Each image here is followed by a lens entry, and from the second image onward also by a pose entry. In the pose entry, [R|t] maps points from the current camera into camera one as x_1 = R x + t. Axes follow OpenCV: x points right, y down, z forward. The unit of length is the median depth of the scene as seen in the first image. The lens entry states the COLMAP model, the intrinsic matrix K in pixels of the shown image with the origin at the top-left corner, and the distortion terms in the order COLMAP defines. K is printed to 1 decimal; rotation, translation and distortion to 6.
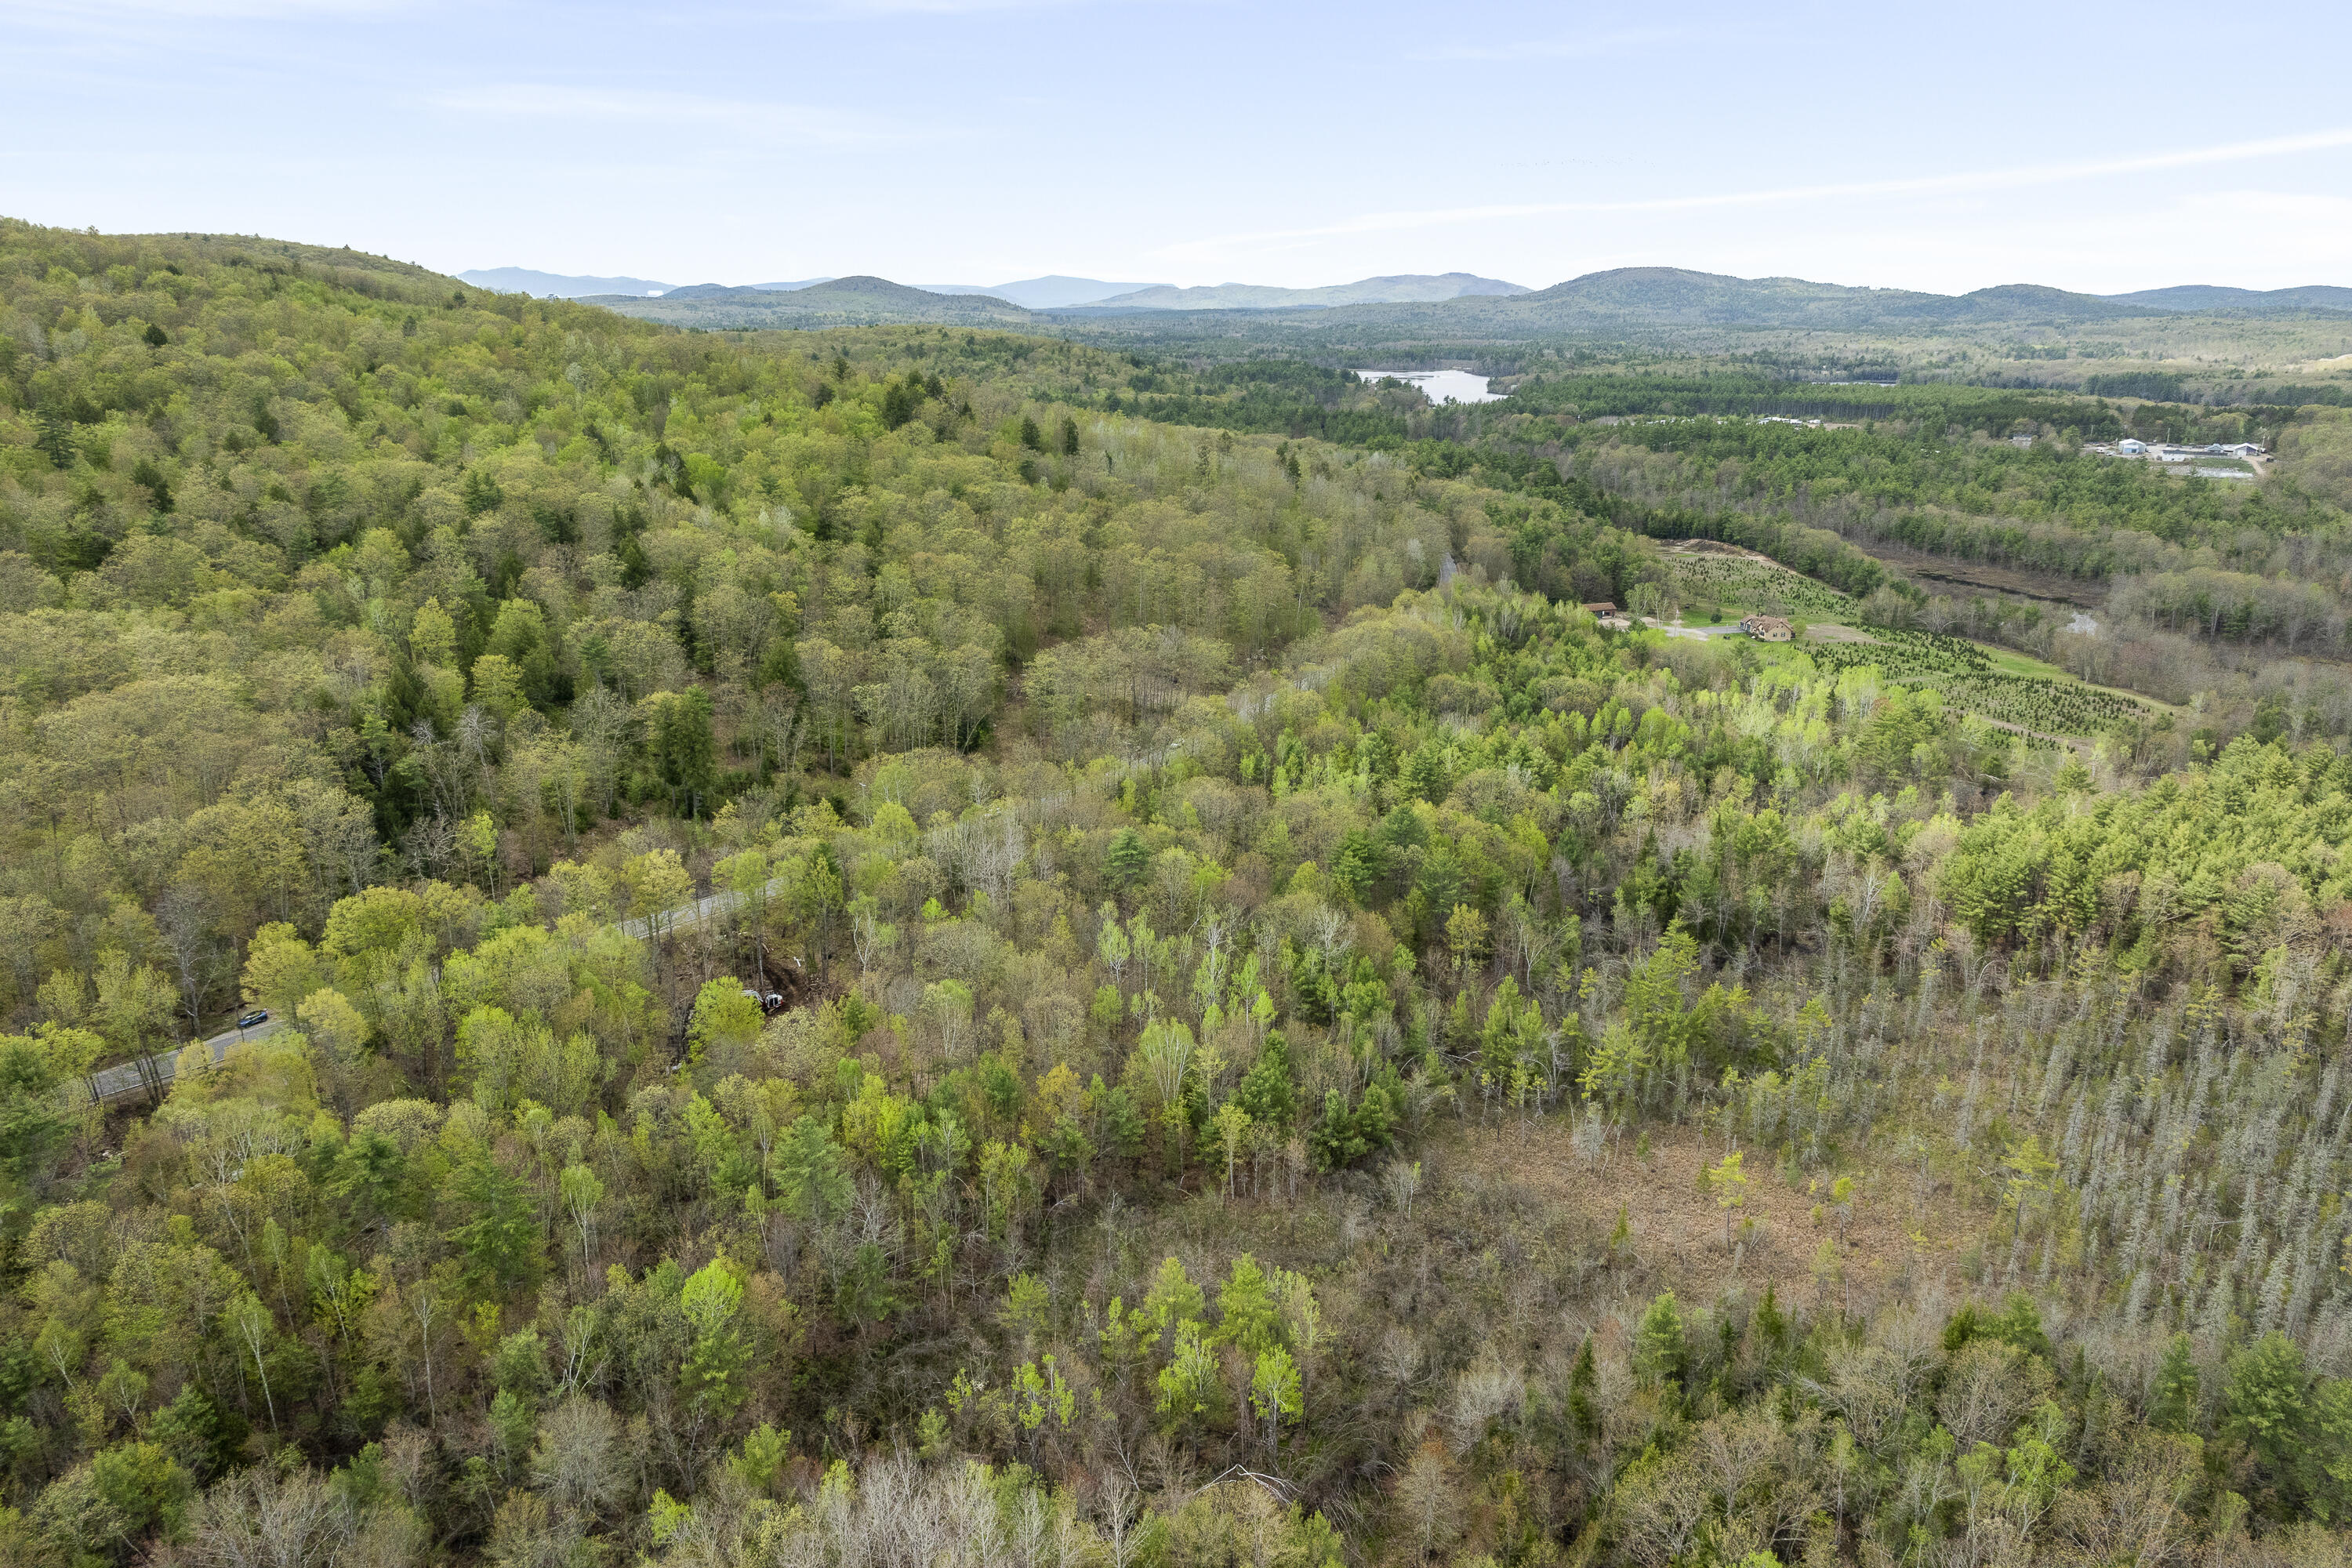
lens RADIAL K [[1618.6, 0, 1188.4], [0, 1618.6, 822.5], [0, 0, 1]] dist [-0.009445, 0.000322]
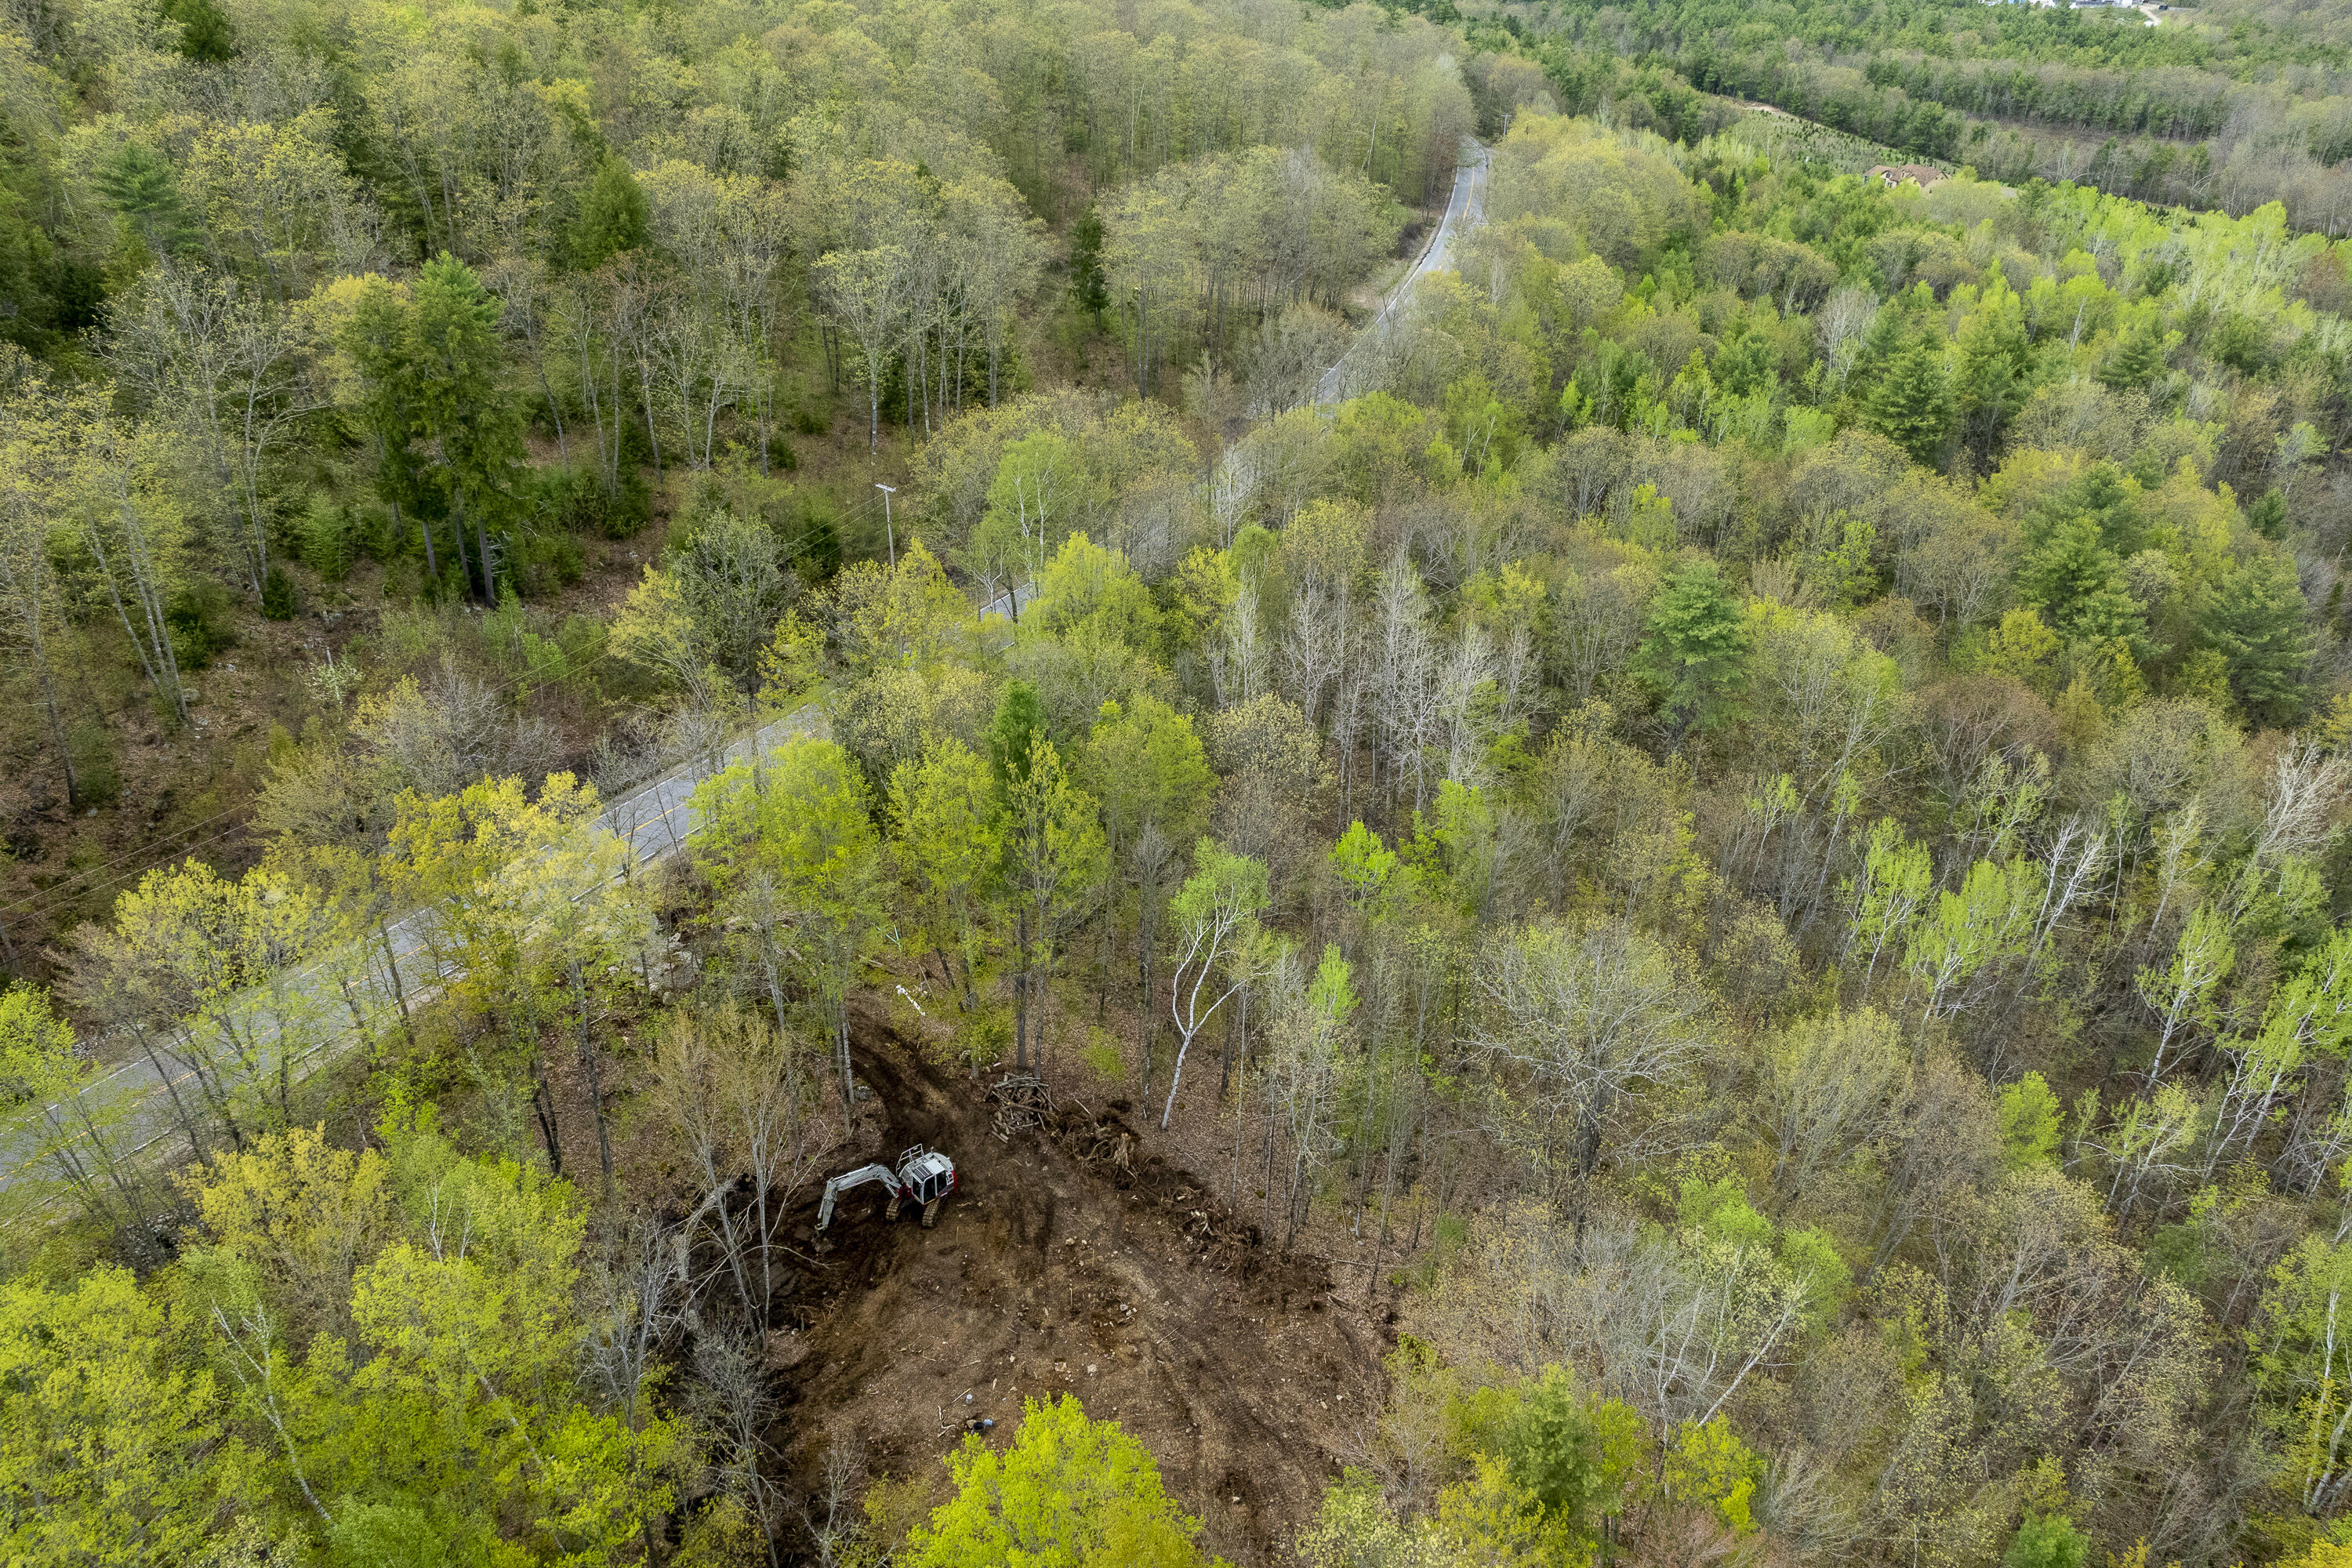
lens RADIAL K [[1624.3, 0, 1171.9], [0, 1624.3, 809.1], [0, 0, 1]] dist [-0.010520, 0.005039]
pose [[0.979711, -0.095336, 0.176290, -0.199849], [0.058569, 0.977408, 0.203083, -0.021954], [-0.191668, -0.188637, 0.963161, 0.526977]]
